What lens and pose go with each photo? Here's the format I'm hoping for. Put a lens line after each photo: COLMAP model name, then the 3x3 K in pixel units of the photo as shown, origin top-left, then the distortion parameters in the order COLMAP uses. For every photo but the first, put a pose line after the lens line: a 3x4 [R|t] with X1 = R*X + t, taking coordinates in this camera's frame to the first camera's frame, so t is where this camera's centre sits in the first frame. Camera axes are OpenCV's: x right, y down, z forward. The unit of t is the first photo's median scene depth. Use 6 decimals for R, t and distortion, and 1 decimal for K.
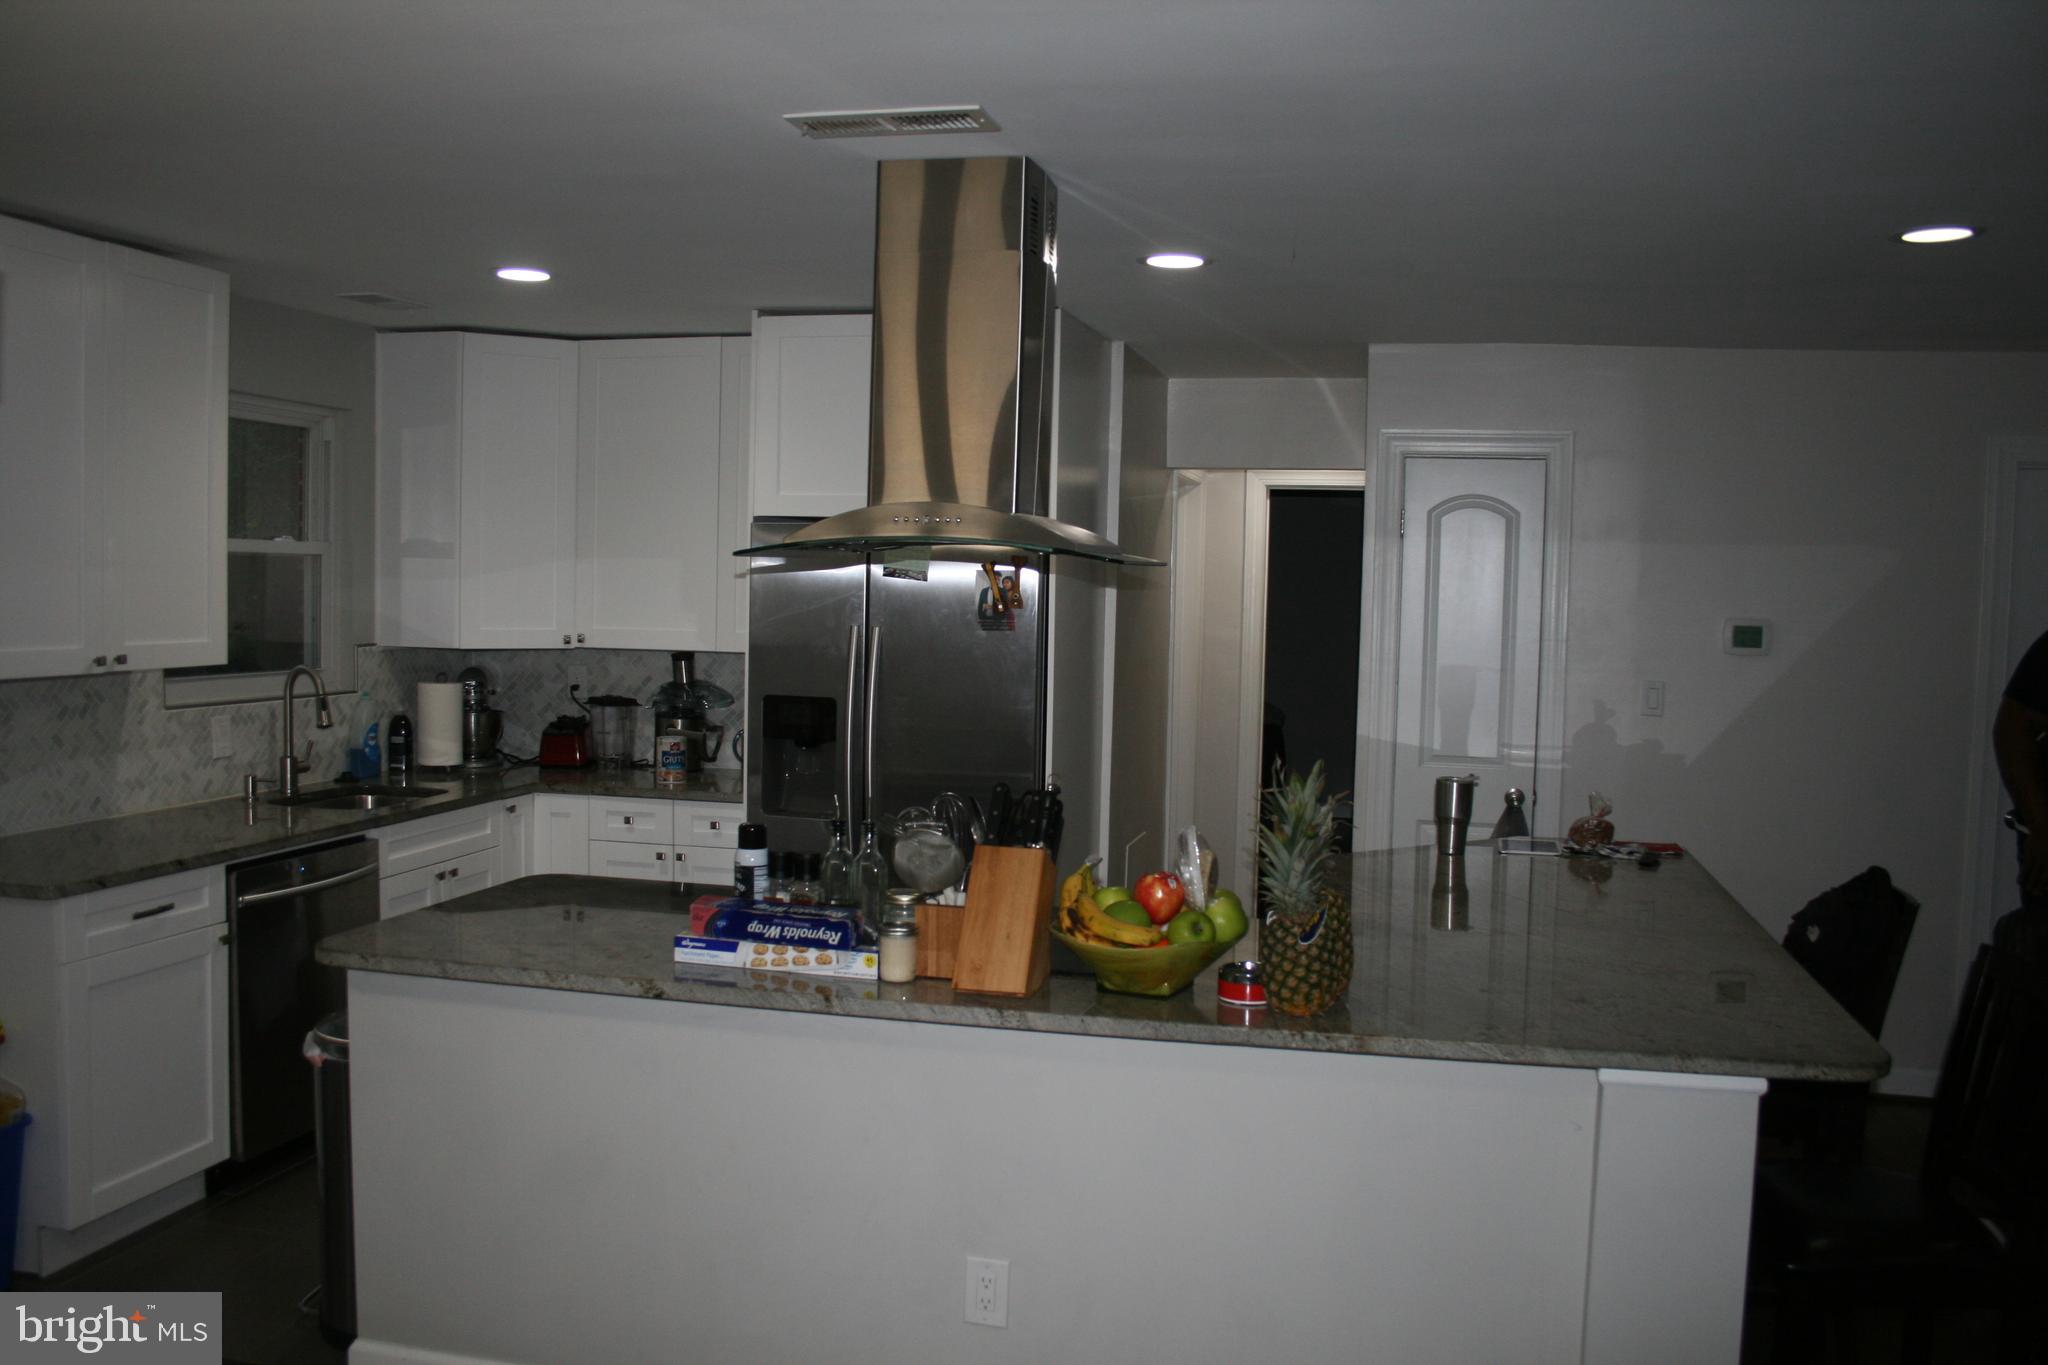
lens RADIAL K [[1702.9, 0, 1024.0], [0, 1702.9, 682.5], [0, 0, 1]] dist [-0.159259, 0.129647]
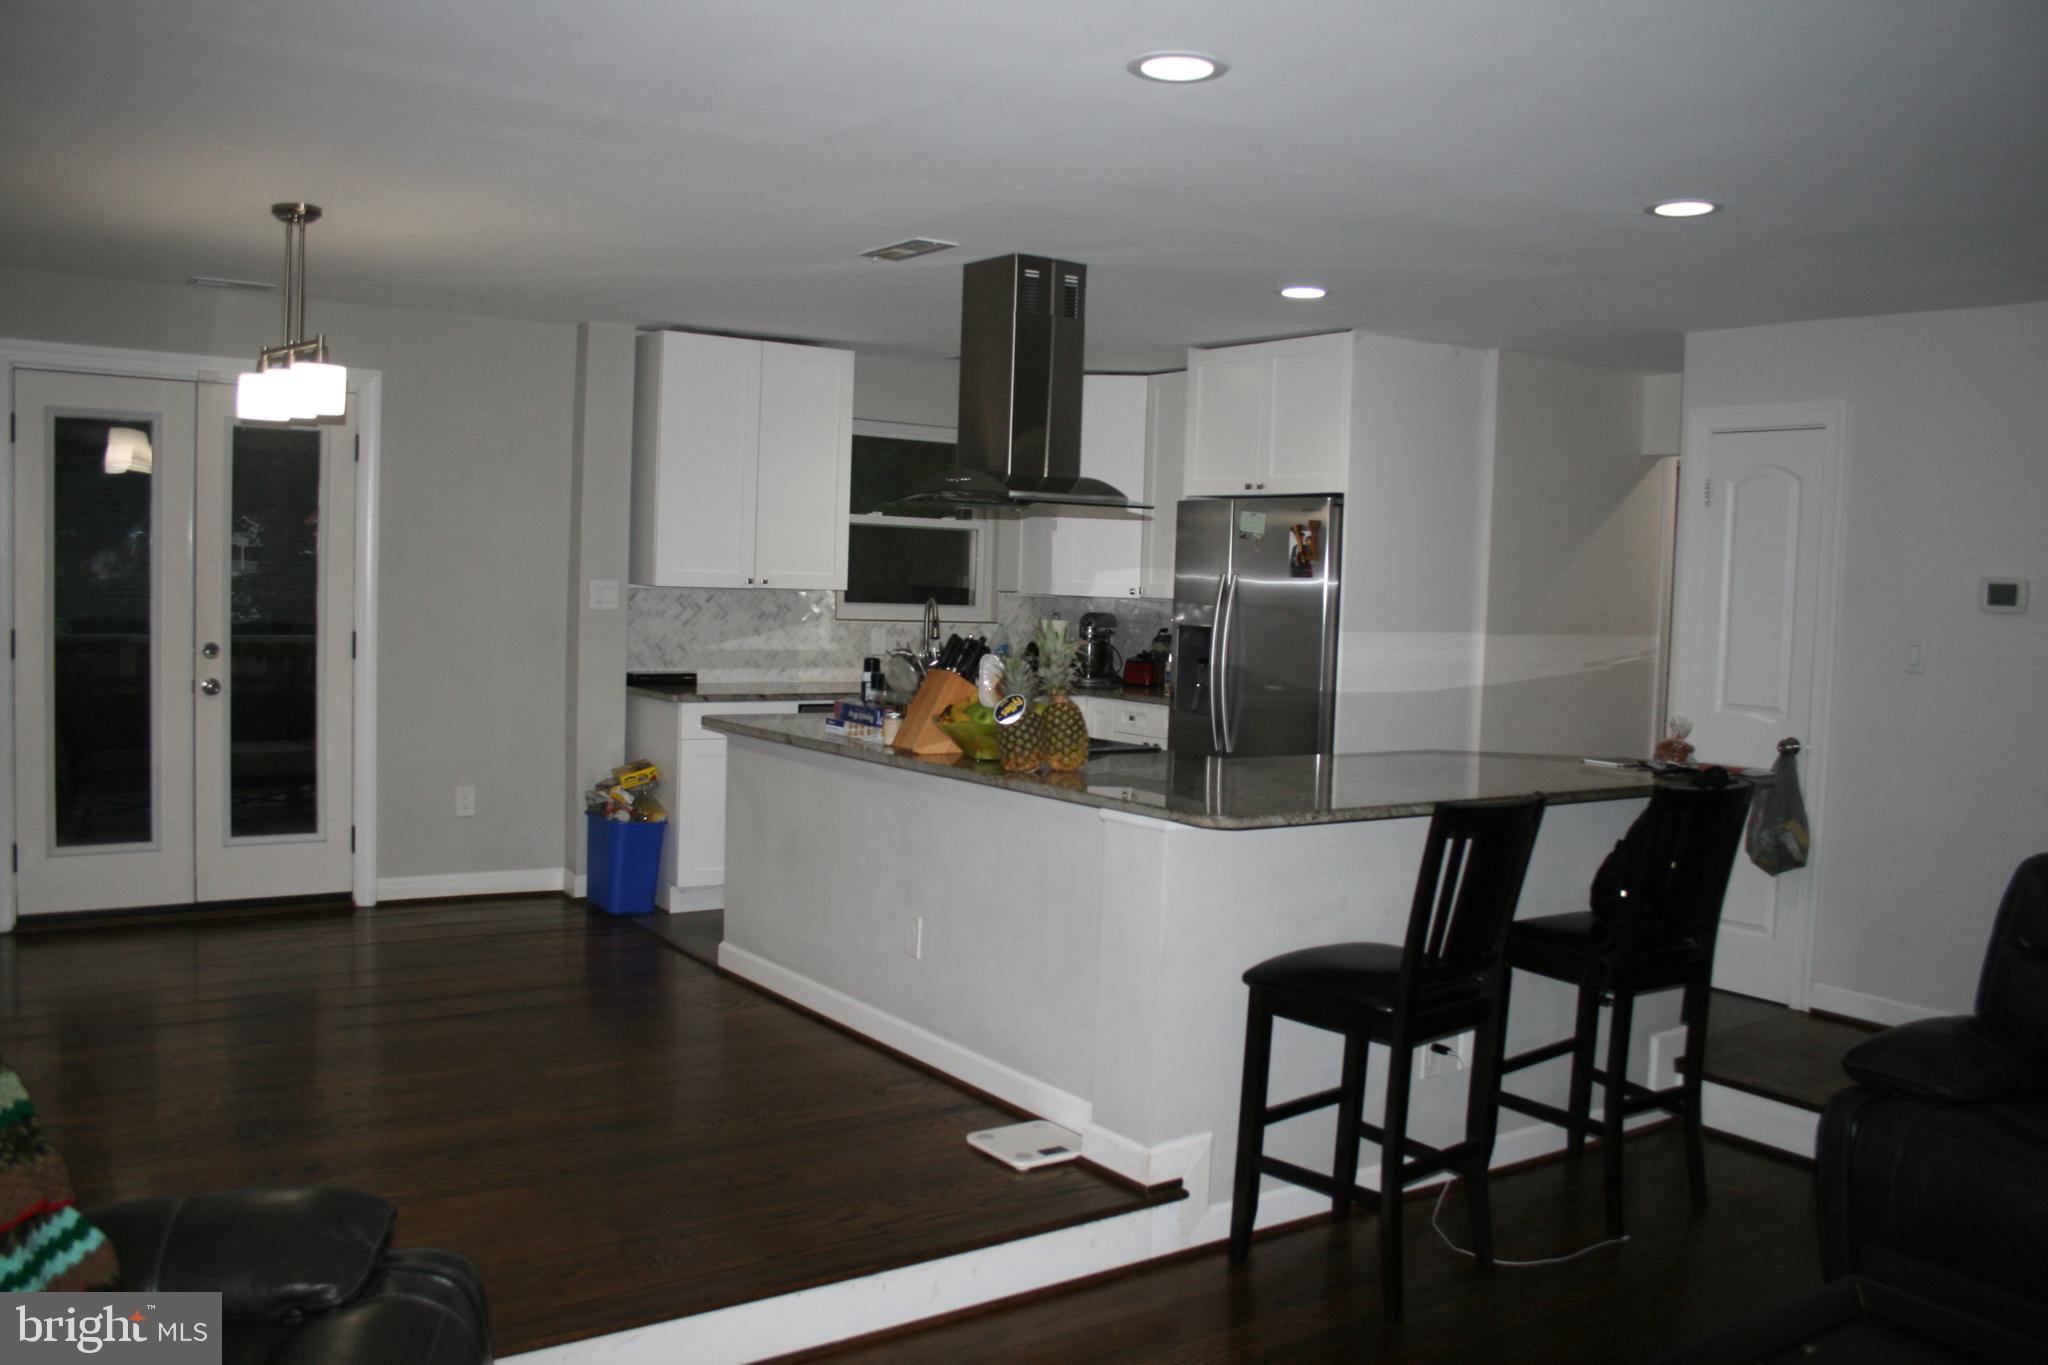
lens RADIAL K [[1702.9, 0, 1024.0], [0, 1702.9, 682.5], [0, 0, 1]] dist [-0.159259, 0.129647]
pose [[0.747556, 0.044705, -0.662692, 0.746169], [-0.058074, 0.998311, 0.001834, 0.065417], [0.661655, 0.037115, 0.748889, -0.127970]]
